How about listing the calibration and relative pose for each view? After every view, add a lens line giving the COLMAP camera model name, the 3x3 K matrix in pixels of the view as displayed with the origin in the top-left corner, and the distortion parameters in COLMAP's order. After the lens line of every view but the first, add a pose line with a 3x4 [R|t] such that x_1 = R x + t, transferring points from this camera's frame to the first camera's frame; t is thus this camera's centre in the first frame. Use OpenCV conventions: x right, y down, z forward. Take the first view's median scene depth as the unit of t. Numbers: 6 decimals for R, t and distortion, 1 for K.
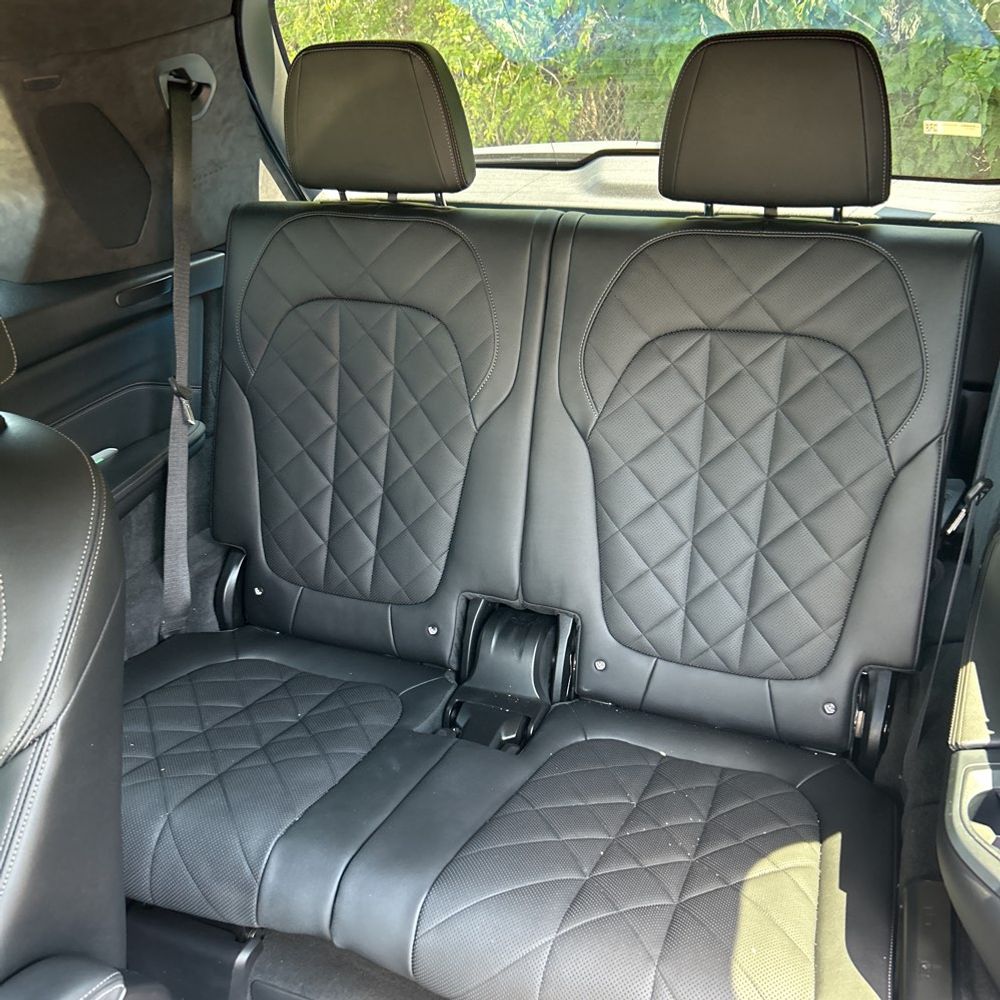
lens RADIAL K [[1017.1, 0, 502.4], [0, 1017.1, 501.3], [0, 0, 1]] dist [0.012482, 0.000000]
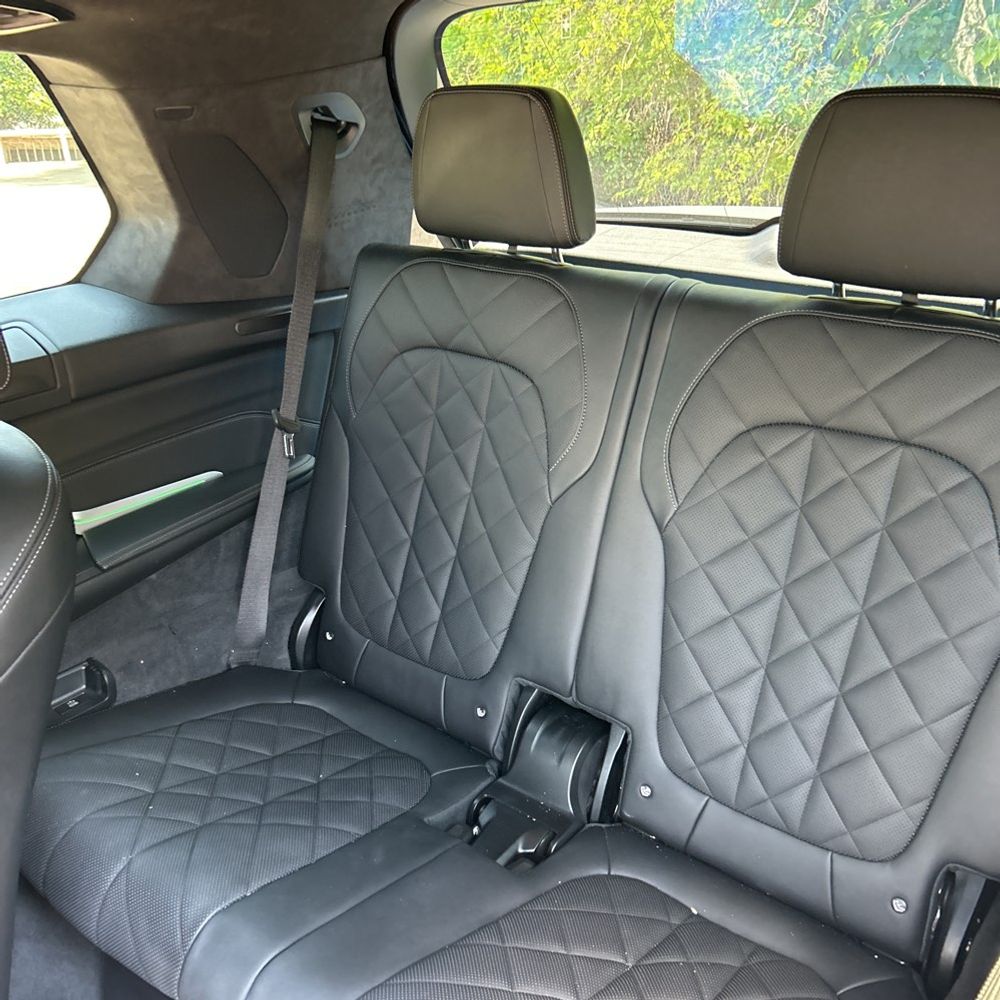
lens RADIAL K [[1017.1, 0, 498.6], [0, 1017.1, 498.3], [0, 0, 1]] dist [0.012482, 0.000000]
pose [[0.958520, 0.137445, -0.249697, 0.158564], [-0.150824, 0.987935, -0.035170, -0.036345], [0.241850, 0.071372, 0.967685, 0.105016]]
